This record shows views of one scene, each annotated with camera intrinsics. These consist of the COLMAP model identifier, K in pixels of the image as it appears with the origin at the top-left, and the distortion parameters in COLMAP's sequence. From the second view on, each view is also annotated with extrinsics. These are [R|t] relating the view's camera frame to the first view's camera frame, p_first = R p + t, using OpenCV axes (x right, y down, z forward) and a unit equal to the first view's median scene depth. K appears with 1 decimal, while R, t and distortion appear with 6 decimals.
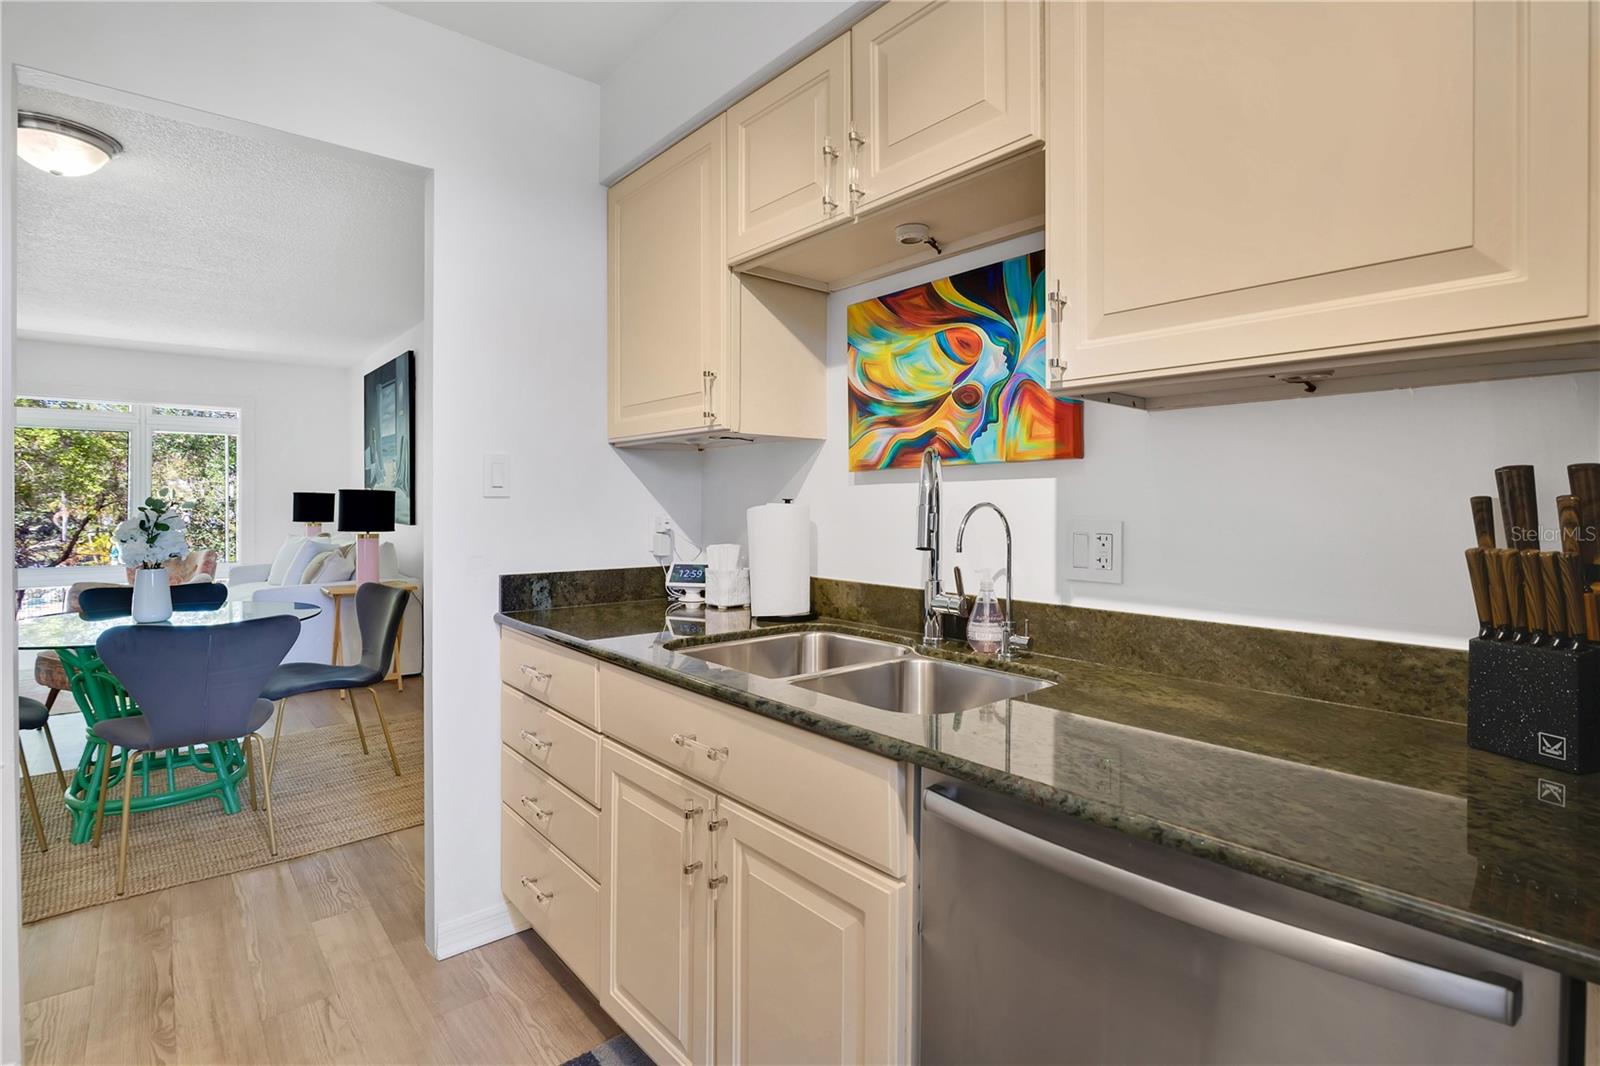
lens RADIAL K [[785.3, 0, 867.5], [0, 785.3, 536.6], [0, 0, 1]] dist [-0.002282, -0.000470]
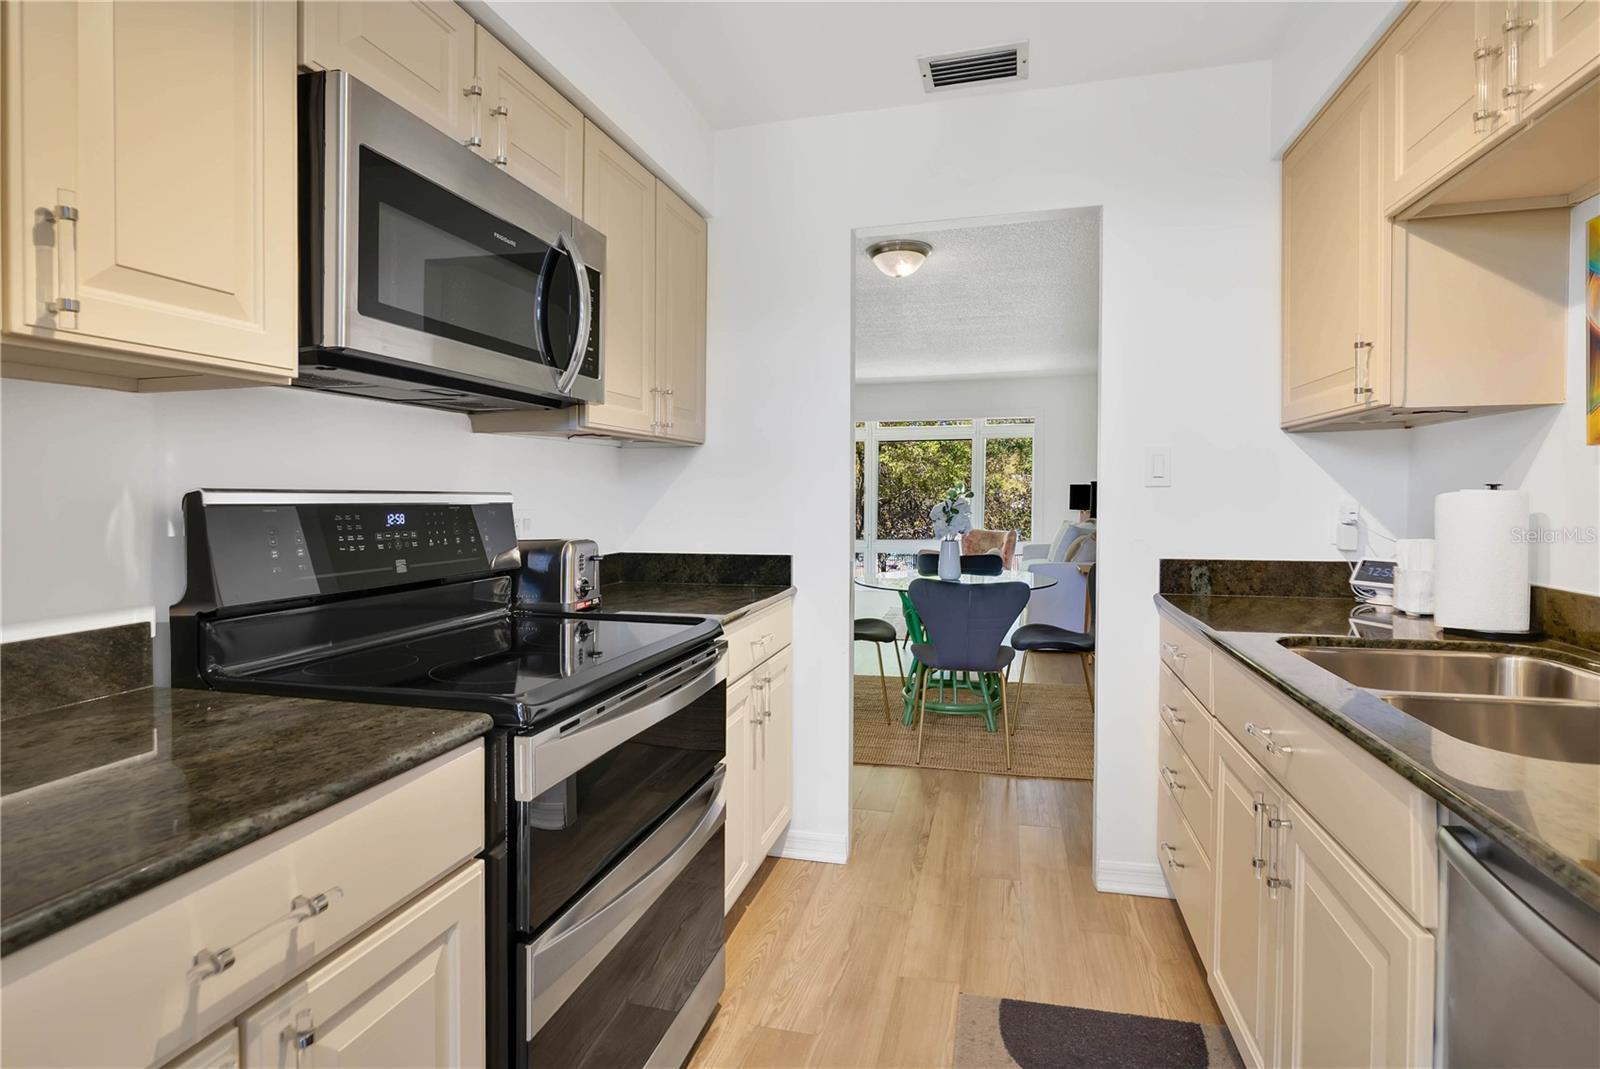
lens RADIAL K [[855.6, 0, 844.7], [0, 855.6, 537.1], [0, 0, 1]] dist [-0.001945, 0.001551]
pose [[0.579869, 0.035996, -0.813914, 0.222951], [-0.027518, 0.999319, 0.024590, 0.002074], [0.814245, 0.008138, 0.580465, -0.030629]]
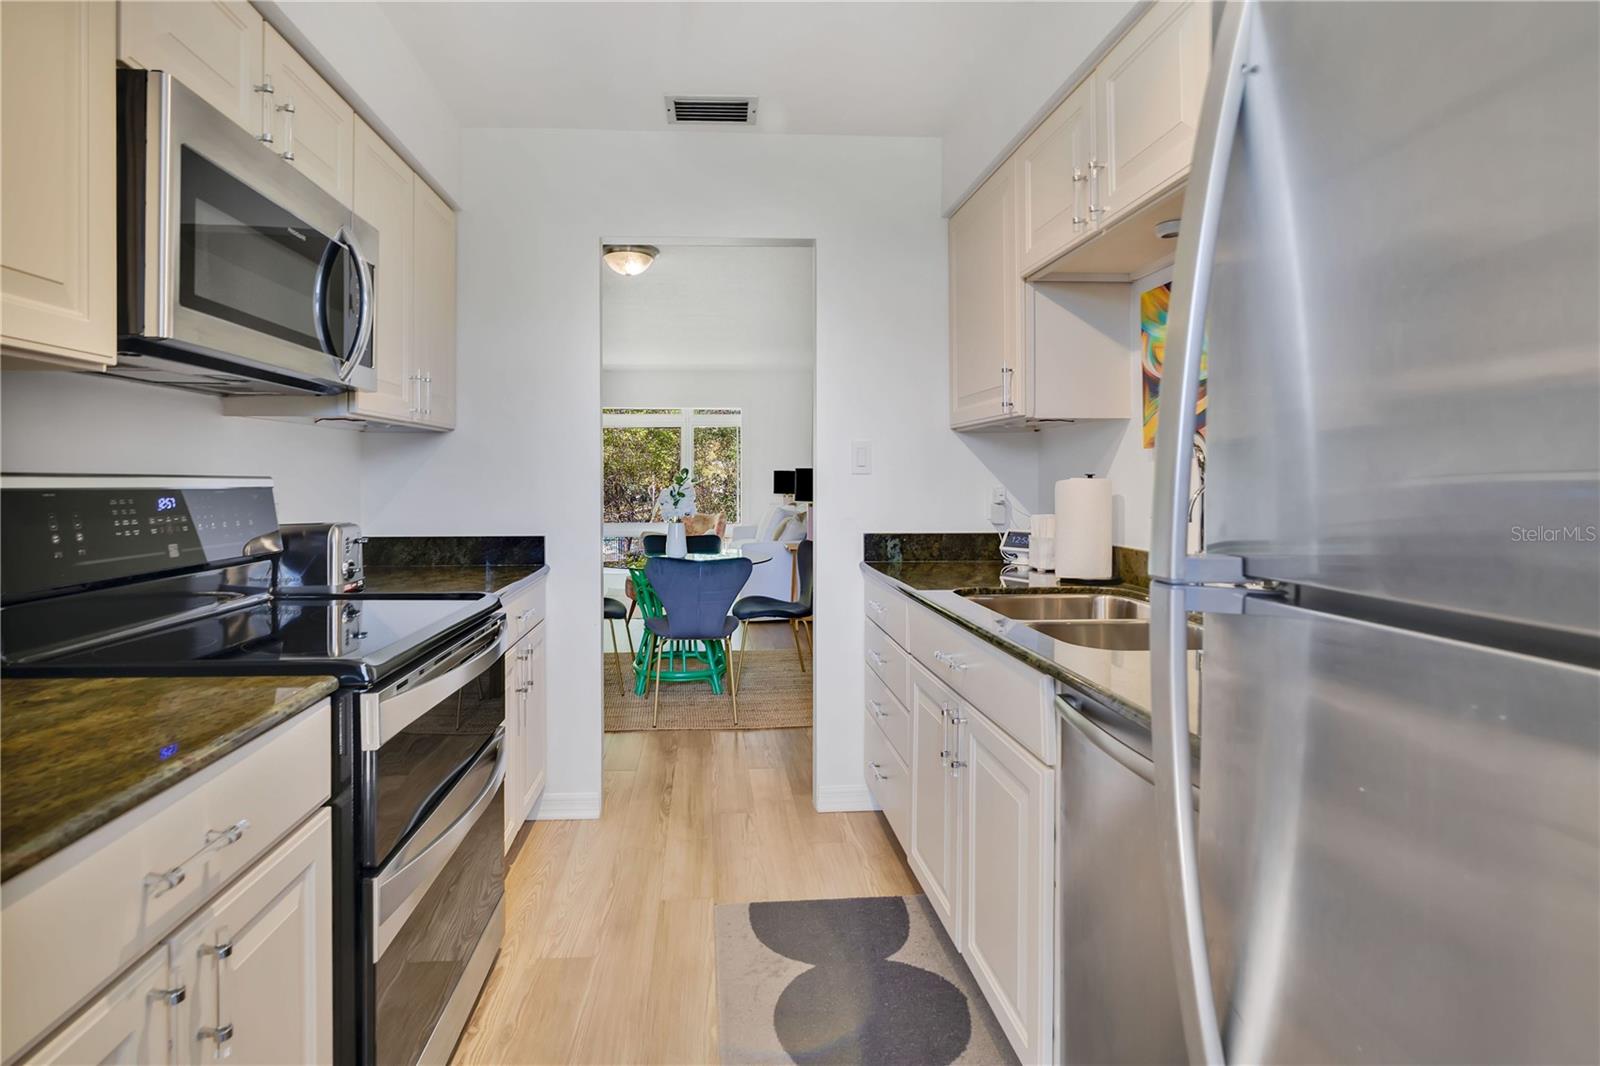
lens RADIAL K [[855.6, 0, 844.7], [0, 855.6, 535.6], [0, 0, 1]] dist [-0.001945, 0.001551]
pose [[0.829749, 0.034687, -0.557057, 0.288320], [-0.020437, 0.999286, 0.031782, 0.007559], [0.557762, -0.014986, 0.829866, -0.195755]]
